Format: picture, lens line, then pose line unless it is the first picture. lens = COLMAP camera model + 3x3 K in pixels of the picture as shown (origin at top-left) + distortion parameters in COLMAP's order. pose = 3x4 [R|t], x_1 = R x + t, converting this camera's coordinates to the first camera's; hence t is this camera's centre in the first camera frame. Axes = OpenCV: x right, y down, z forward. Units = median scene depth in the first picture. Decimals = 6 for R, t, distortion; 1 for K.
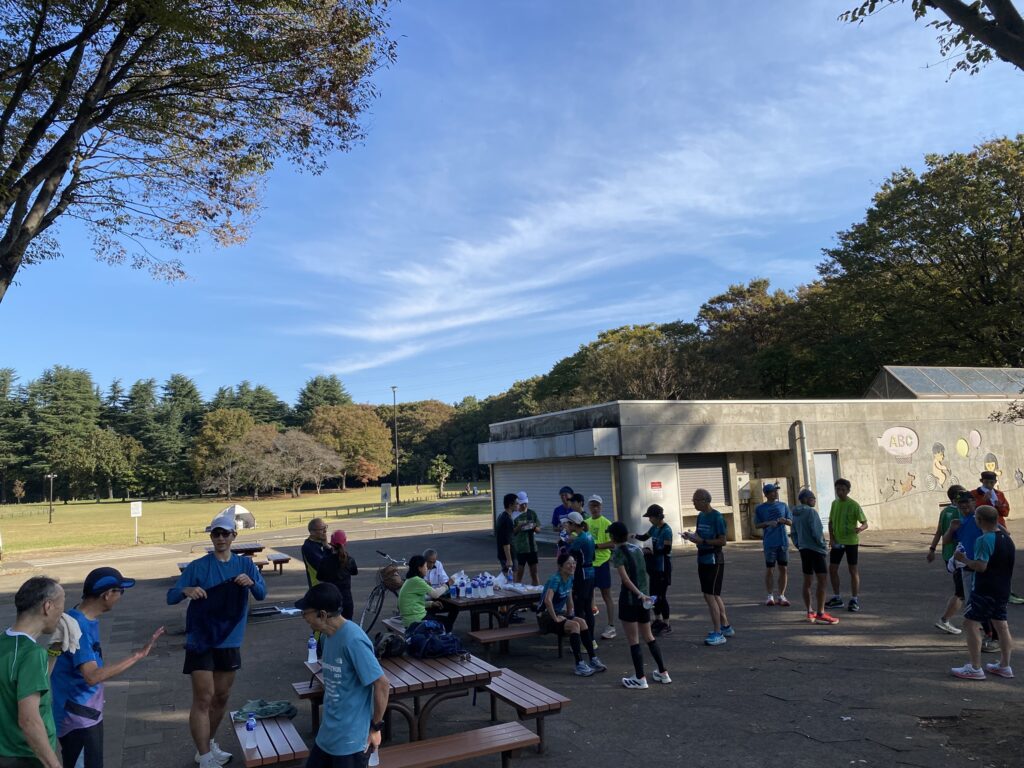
lens RADIAL K [[773.6, 0, 512.0], [0, 773.6, 384.0], [0, 0, 1]] dist [-0.002404, -0.001515]
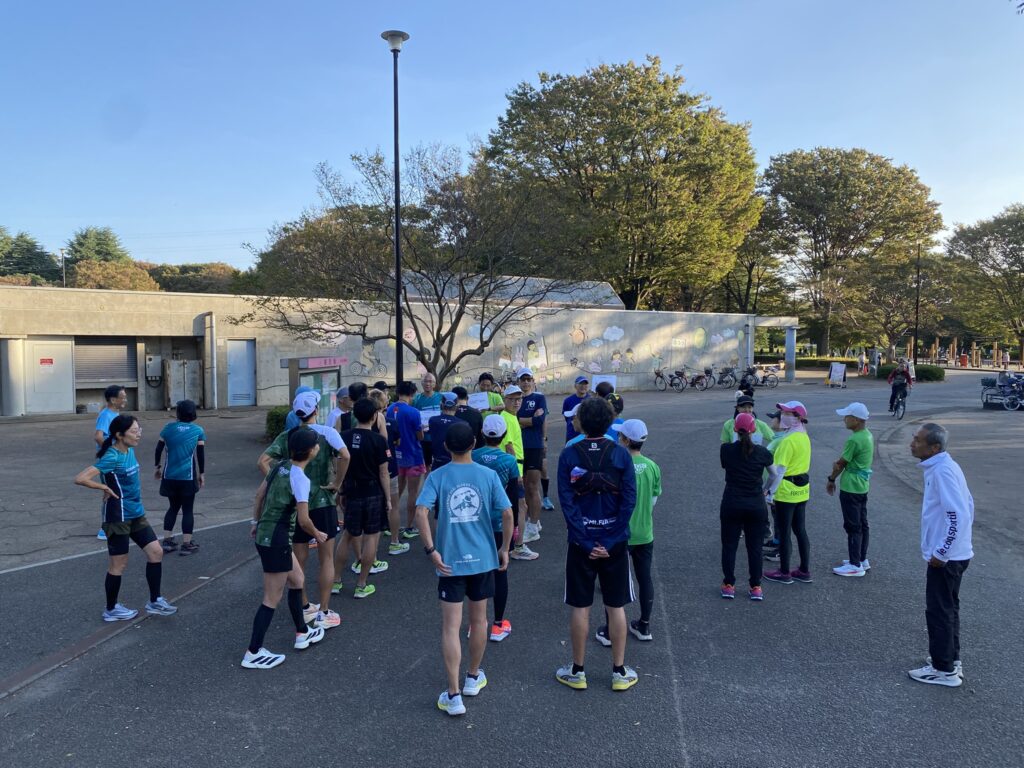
lens RADIAL K [[768.6, 0, 512.0], [0, 768.6, 384.0], [0, 0, 1]] dist [-0.001771, 0.002393]
pose [[0.977723, 0.039203, 0.206208, 0.582754], [-0.072494, 0.985020, 0.156459, -0.060019], [-0.196985, -0.167923, 0.965919, -0.229742]]
